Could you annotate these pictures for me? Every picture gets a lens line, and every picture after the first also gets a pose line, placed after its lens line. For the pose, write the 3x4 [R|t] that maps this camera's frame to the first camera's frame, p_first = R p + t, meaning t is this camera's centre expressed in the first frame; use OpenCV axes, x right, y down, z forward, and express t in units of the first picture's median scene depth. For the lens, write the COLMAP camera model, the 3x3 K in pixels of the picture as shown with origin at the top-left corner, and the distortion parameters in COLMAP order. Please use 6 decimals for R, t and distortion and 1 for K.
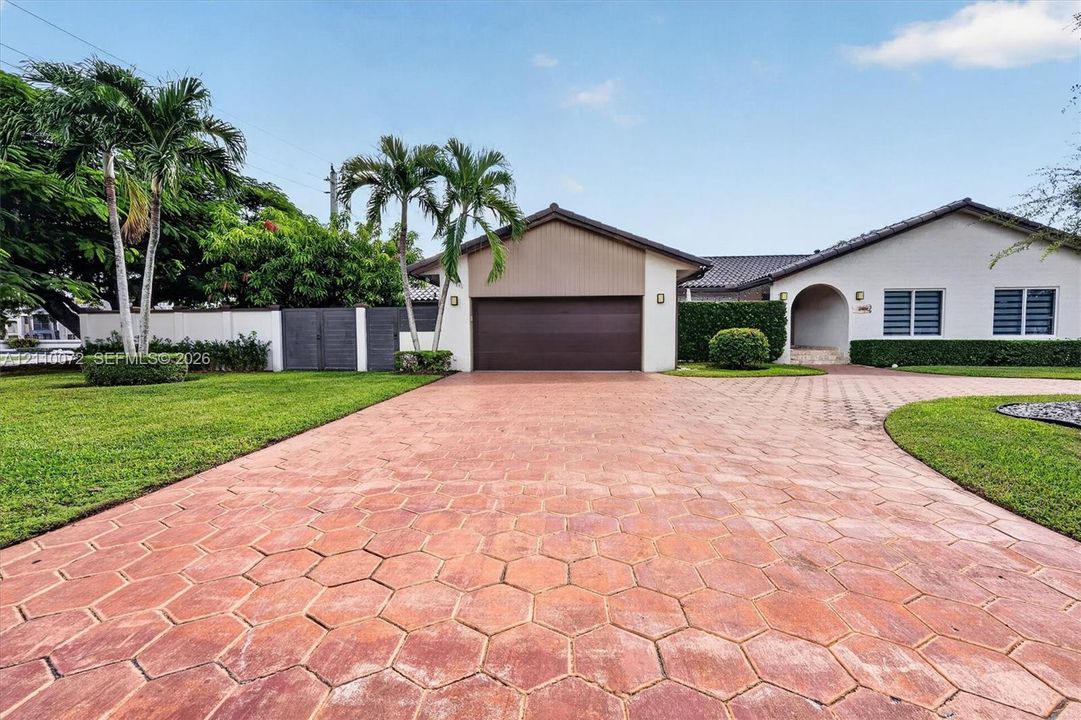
lens RADIAL K [[446.4, 0, 540.5], [0, 446.4, 360.0], [0, 0, 1]] dist [0.000194, 0.000045]
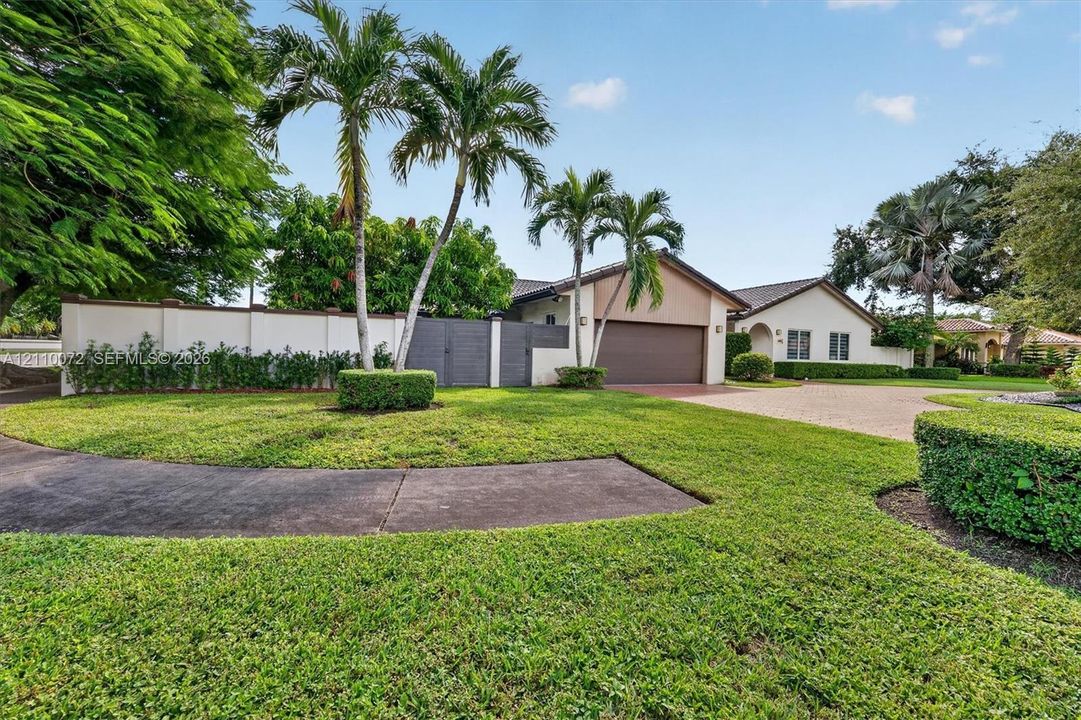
lens RADIAL K [[446.4, 0, 540.5], [0, 446.4, 360.0], [0, 0, 1]] dist [0.000194, 0.000045]
pose [[0.868904, 0.016795, 0.494695, -0.828089], [-0.002782, 0.999574, -0.029048, -0.006088], [-0.494972, 0.023864, 0.868581, 0.112217]]
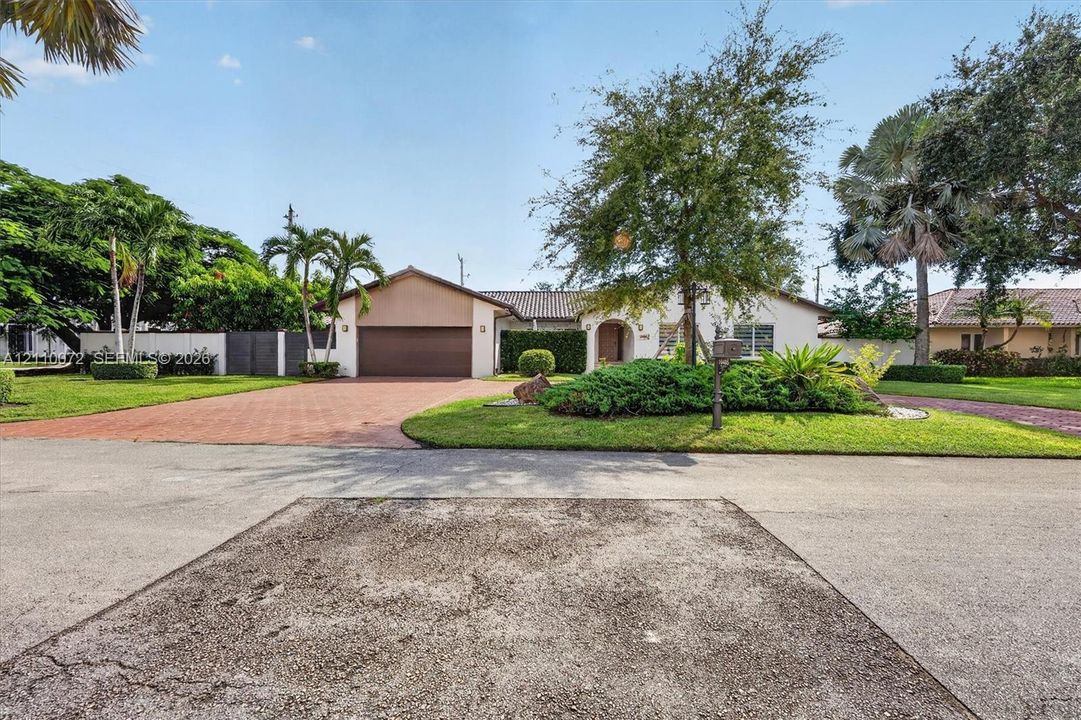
lens RADIAL K [[450.8, 0, 546.5], [0, 450.8, 361.0], [0, 0, 1]] dist [-0.018261, -0.000458]
pose [[0.998680, 0.011447, 0.050079, 0.398840], [-0.009700, 0.999341, -0.034982, 0.020545], [-0.050446, 0.034450, 0.998132, -0.506616]]
